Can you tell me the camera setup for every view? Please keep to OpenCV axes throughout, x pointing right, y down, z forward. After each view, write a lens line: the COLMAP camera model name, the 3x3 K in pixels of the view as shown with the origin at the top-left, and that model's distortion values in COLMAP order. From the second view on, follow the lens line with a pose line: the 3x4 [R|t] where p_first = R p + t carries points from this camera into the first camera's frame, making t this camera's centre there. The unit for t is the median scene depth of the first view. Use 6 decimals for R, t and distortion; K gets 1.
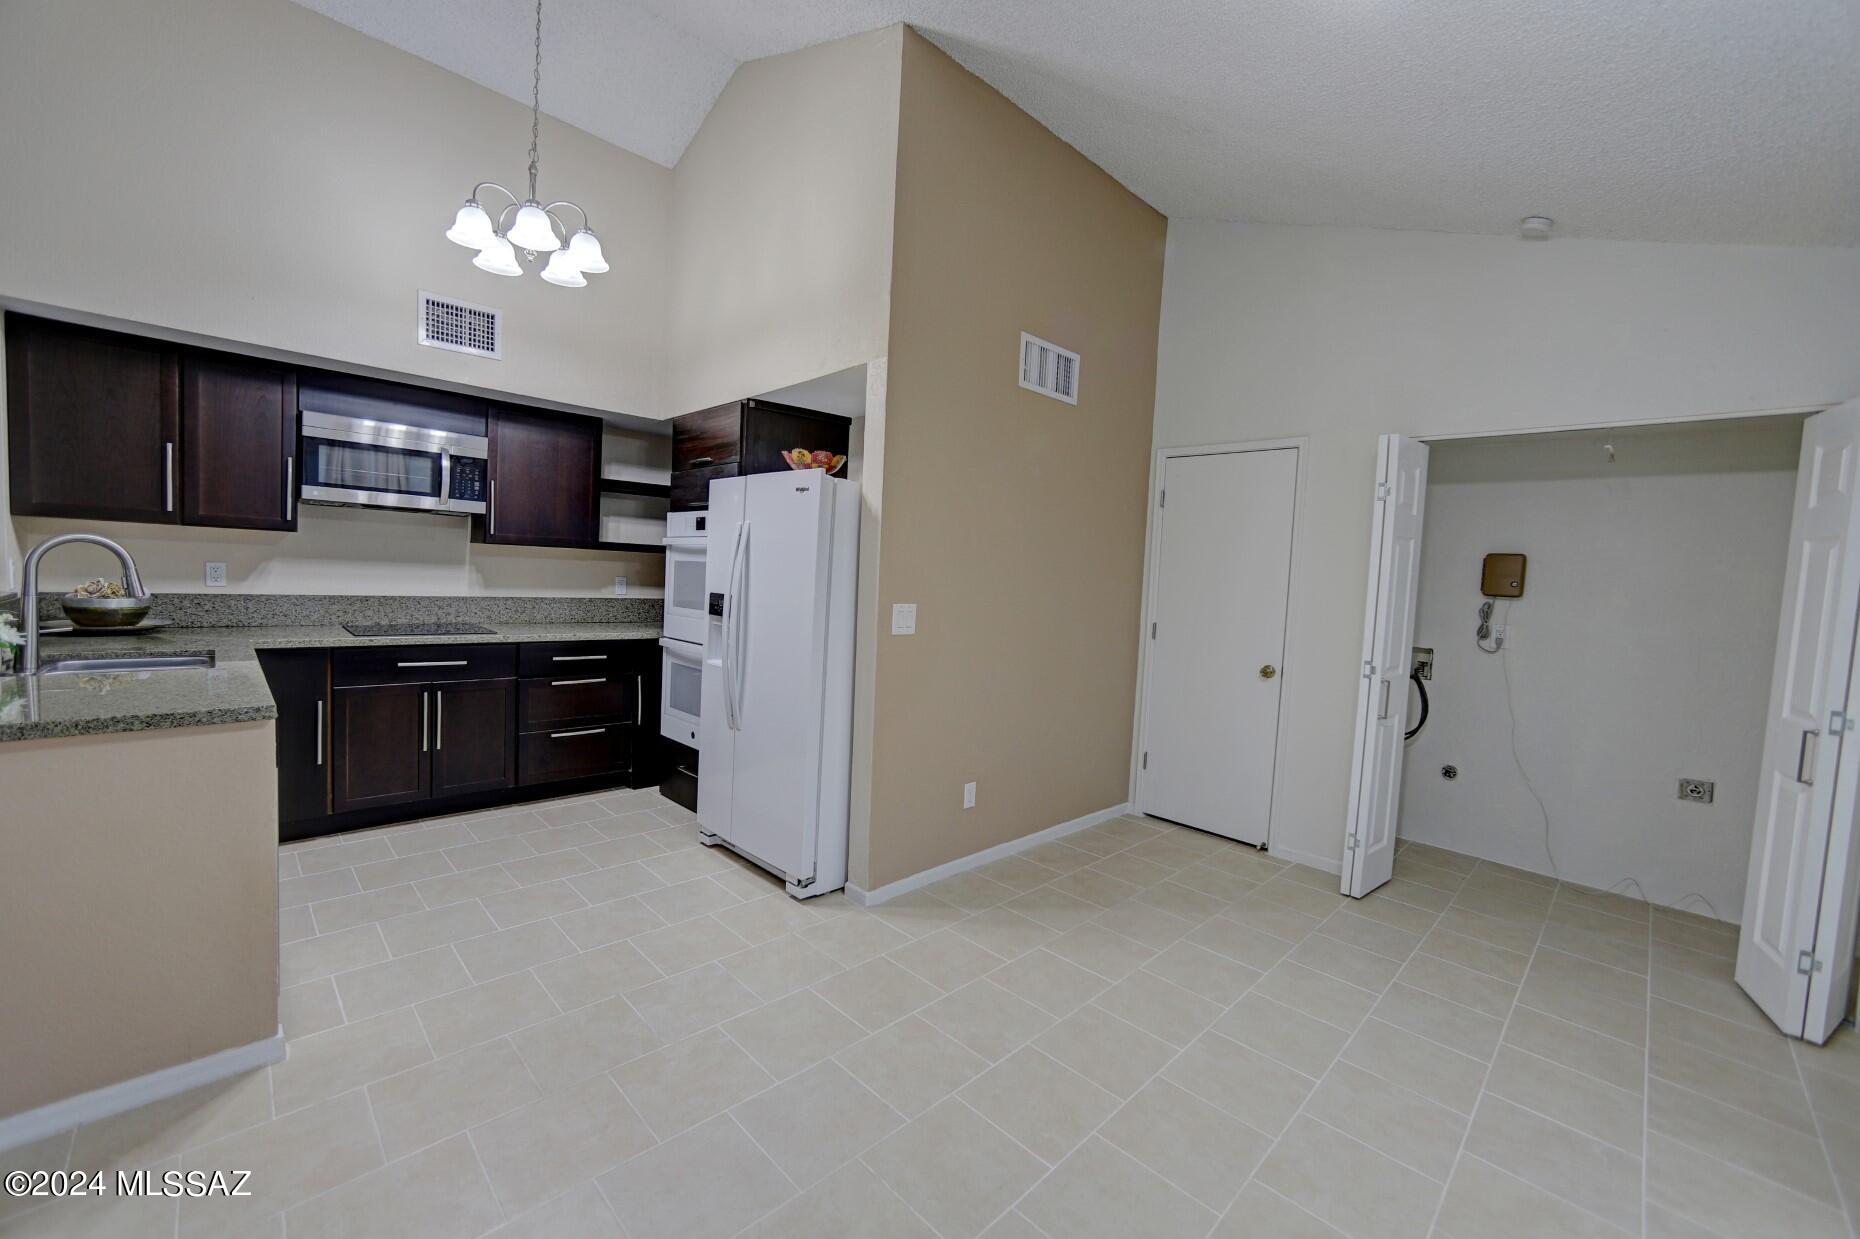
lens RADIAL K [[741.3, 0, 923.1], [0, 741.3, 614.1], [0, 0, 1]] dist [-0.035971, 0.015282]
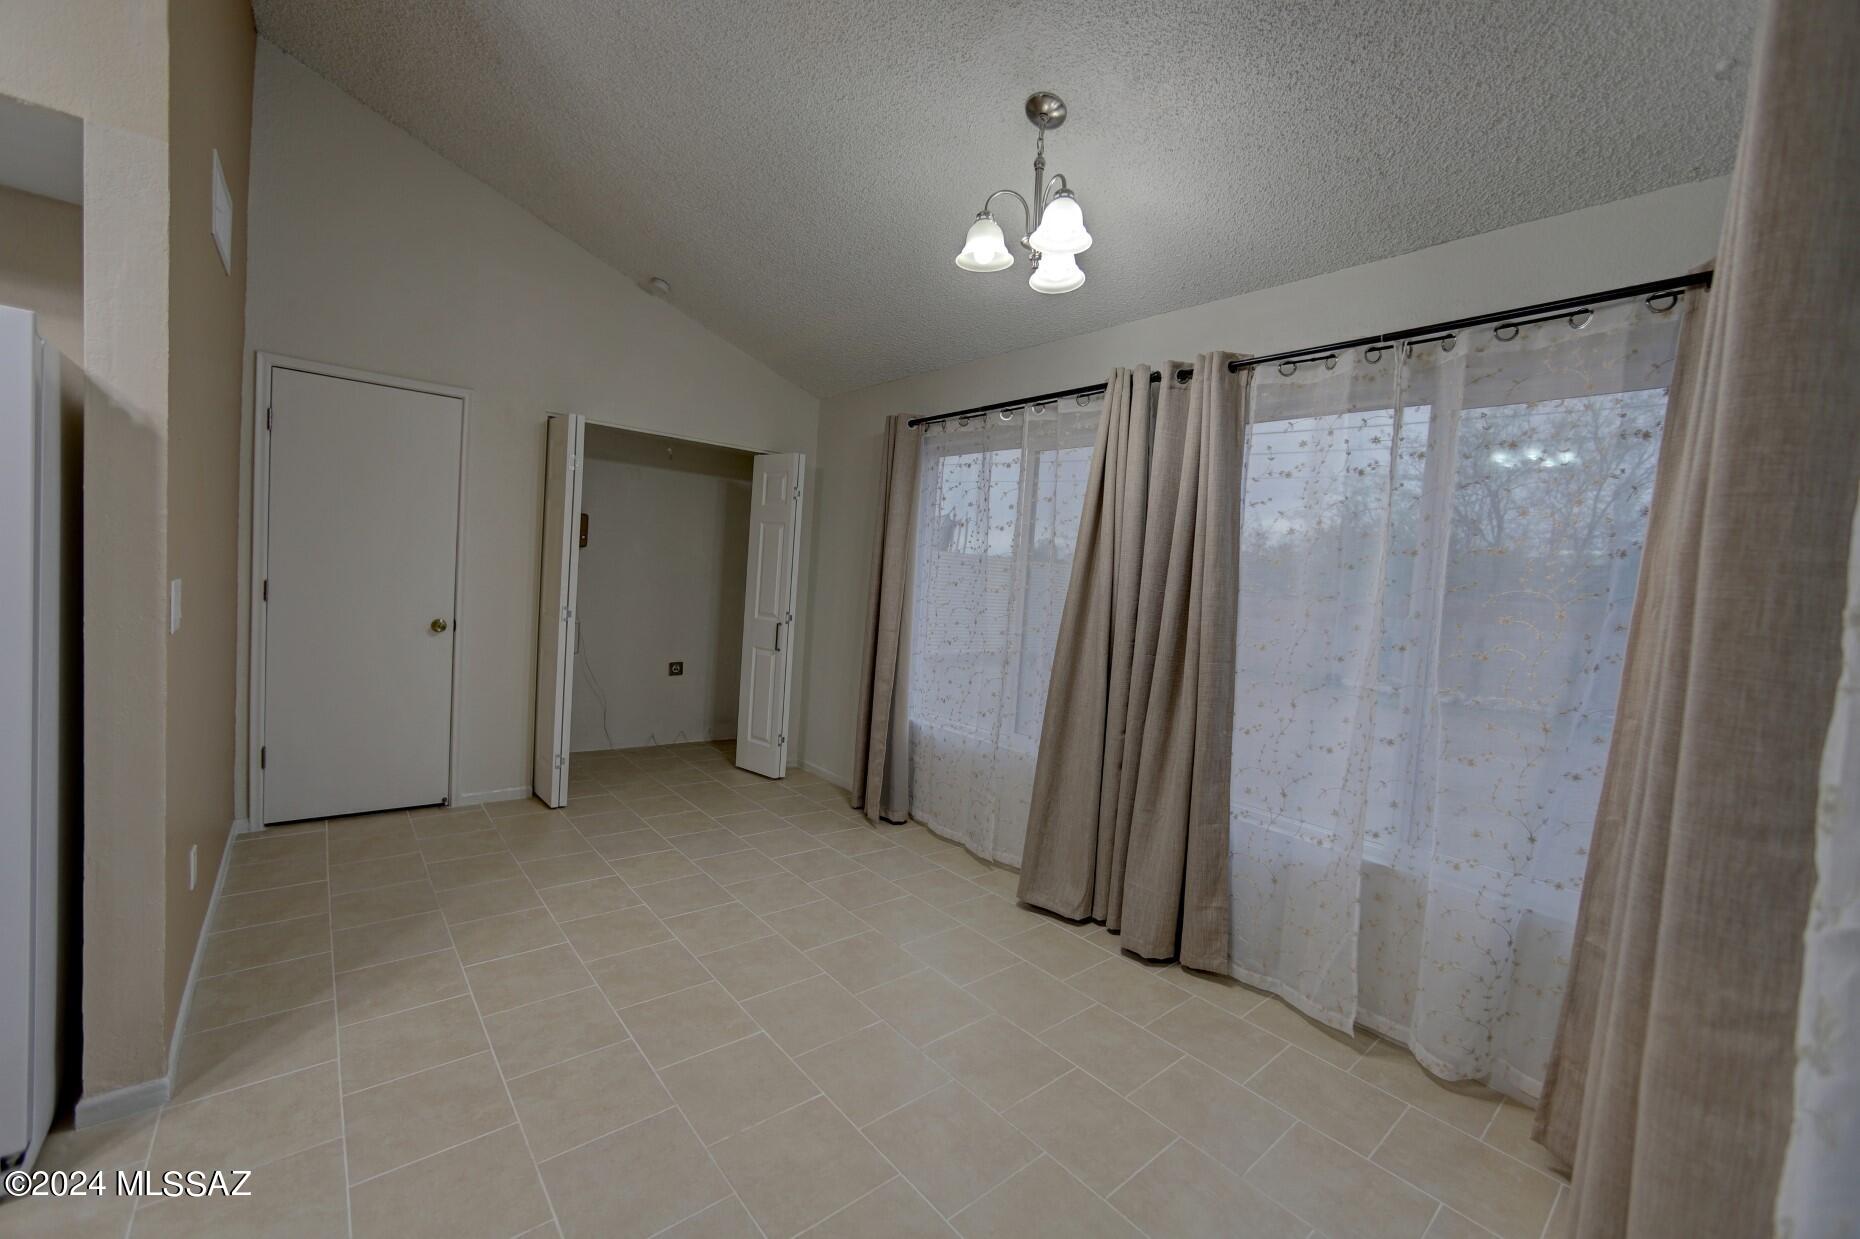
lens RADIAL K [[741.3, 0, 923.1], [0, 741.3, 614.1], [0, 0, 1]] dist [-0.035971, 0.015282]
pose [[0.077257, -0.097794, 0.992203, -0.475626], [-0.009470, 0.995061, 0.098813, -0.042247], [-0.996966, -0.017030, 0.075949, 0.307689]]
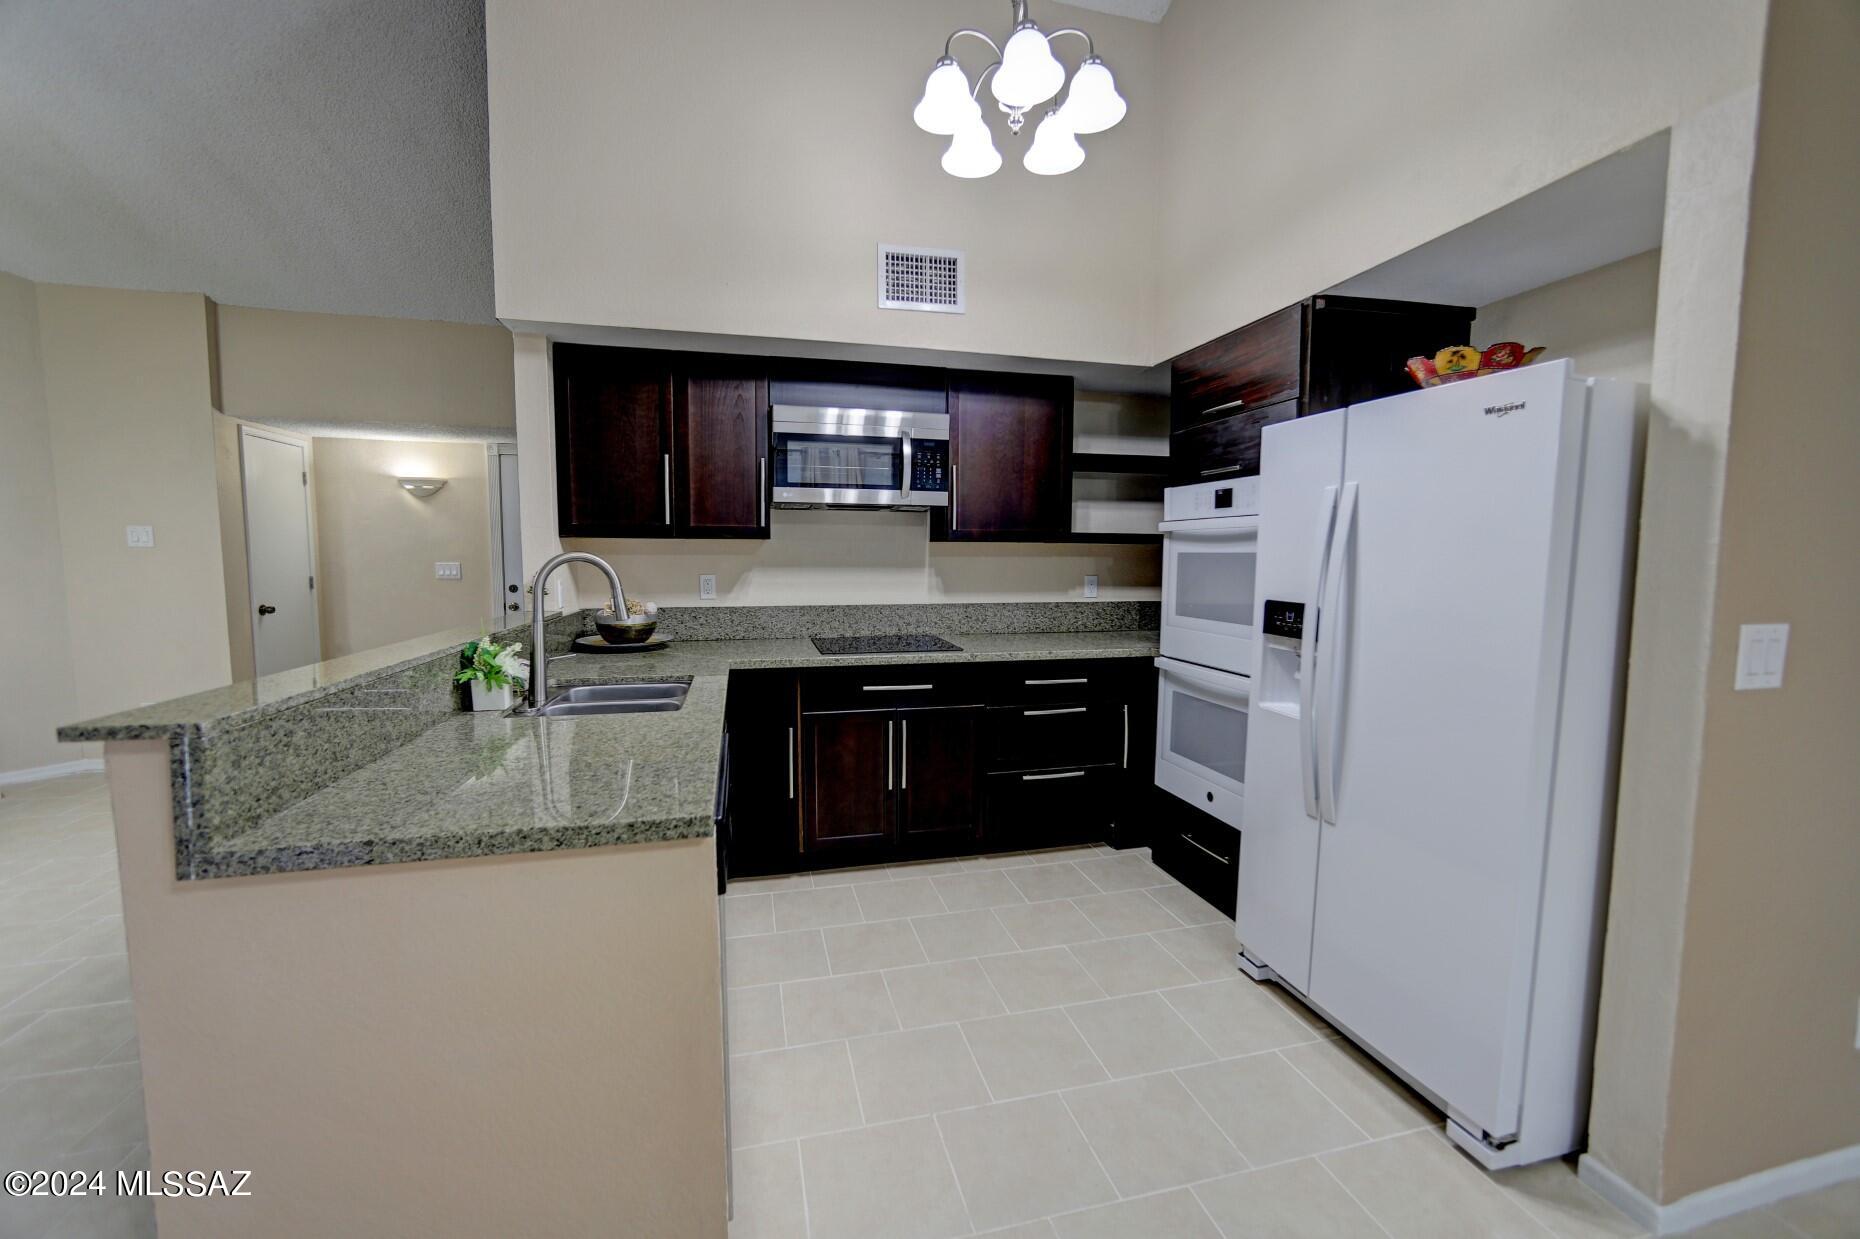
lens RADIAL K [[741.3, 0, 923.1], [0, 741.3, 614.1], [0, 0, 1]] dist [-0.035971, 0.015282]
pose [[0.861958, -0.002556, -0.506974, -0.215013], [0.009360, 0.999897, 0.010873, -0.025844], [0.506894, -0.014118, 0.861893, 0.284260]]
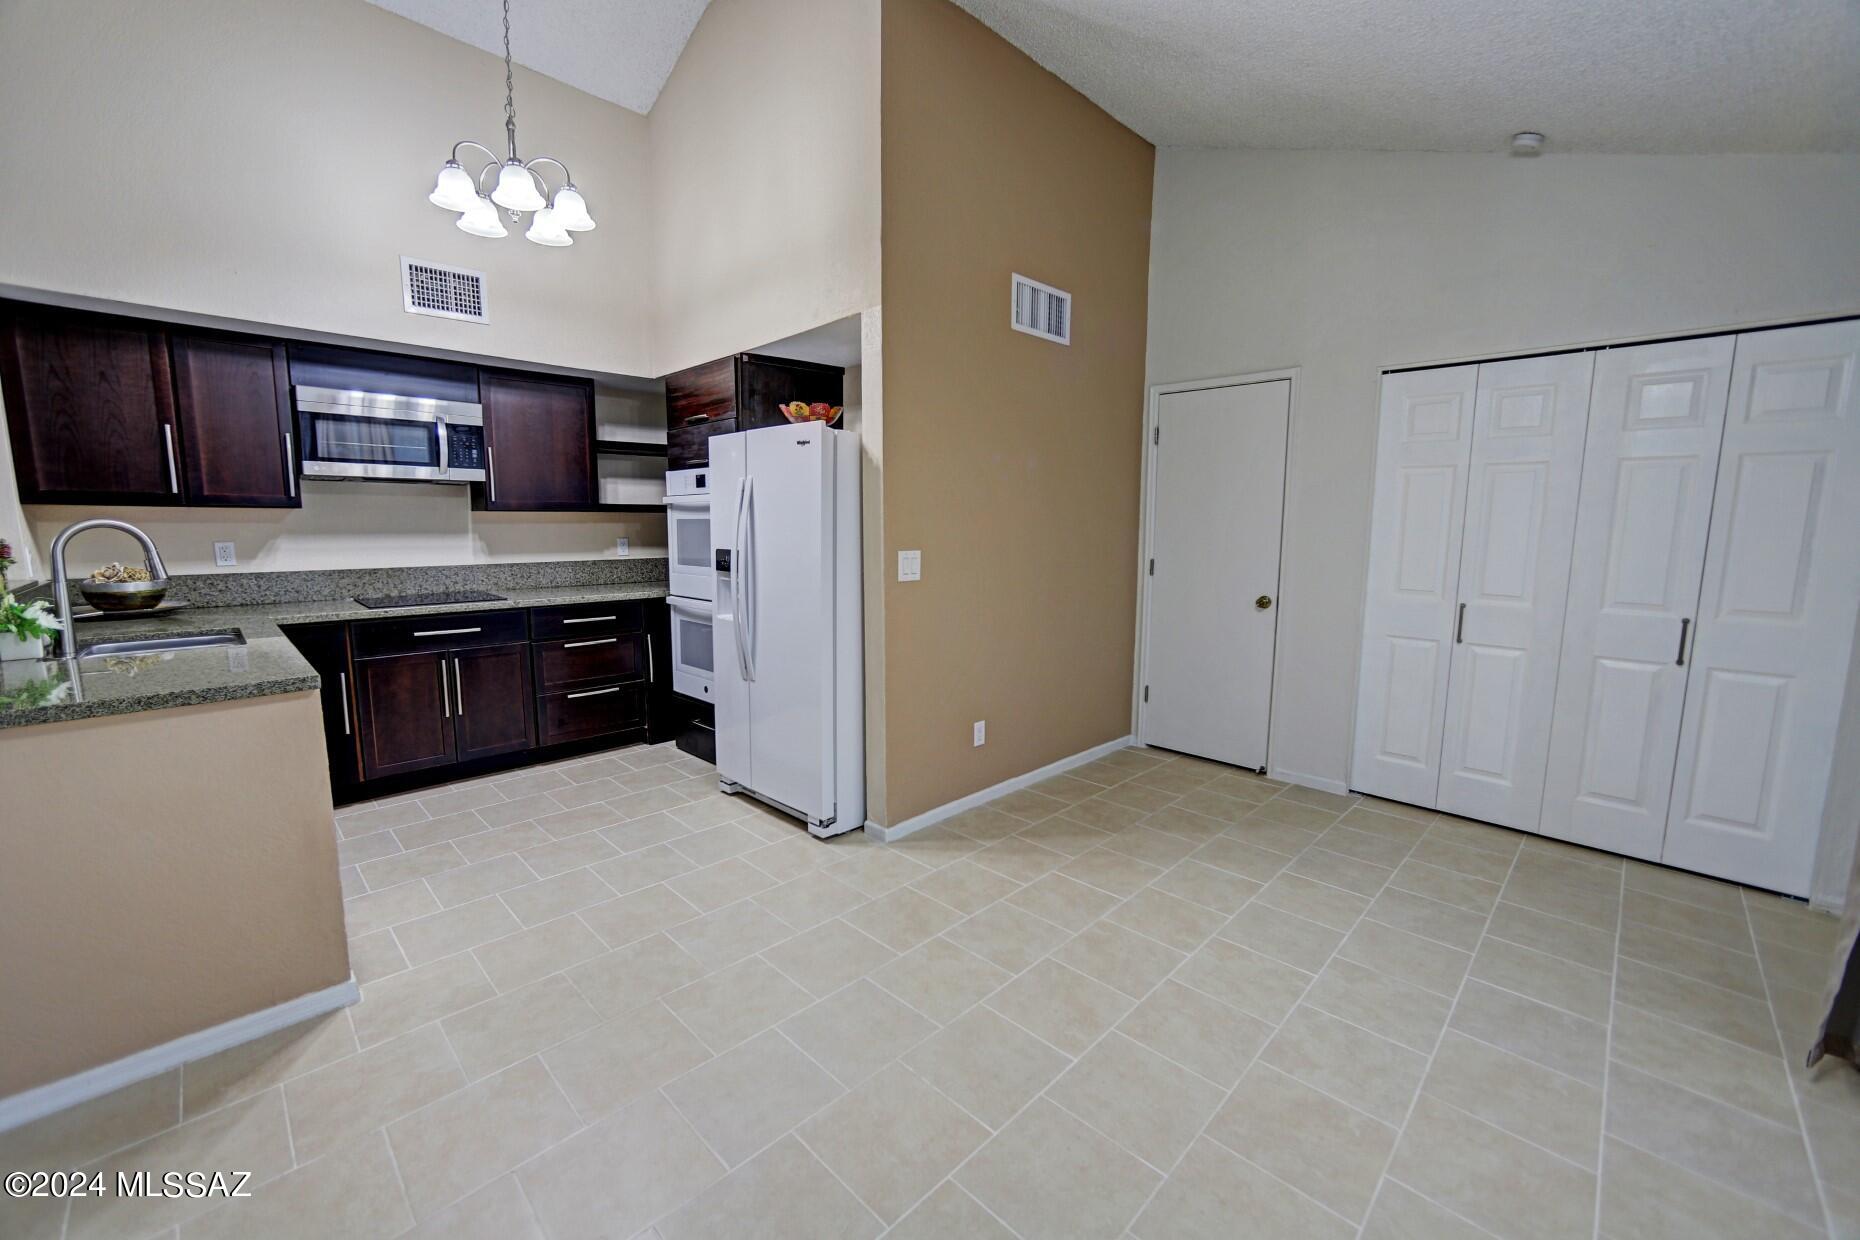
lens RADIAL K [[743.5, 0, 923.4], [0, 743.5, 614.3], [0, 0, 1]] dist [-0.036777, 0.015832]
pose [[0.998941, -0.045672, 0.005551, -0.012814], [0.045174, 0.996538, 0.069788, 0.001857], [-0.008720, -0.069463, 0.997546, -0.024879]]
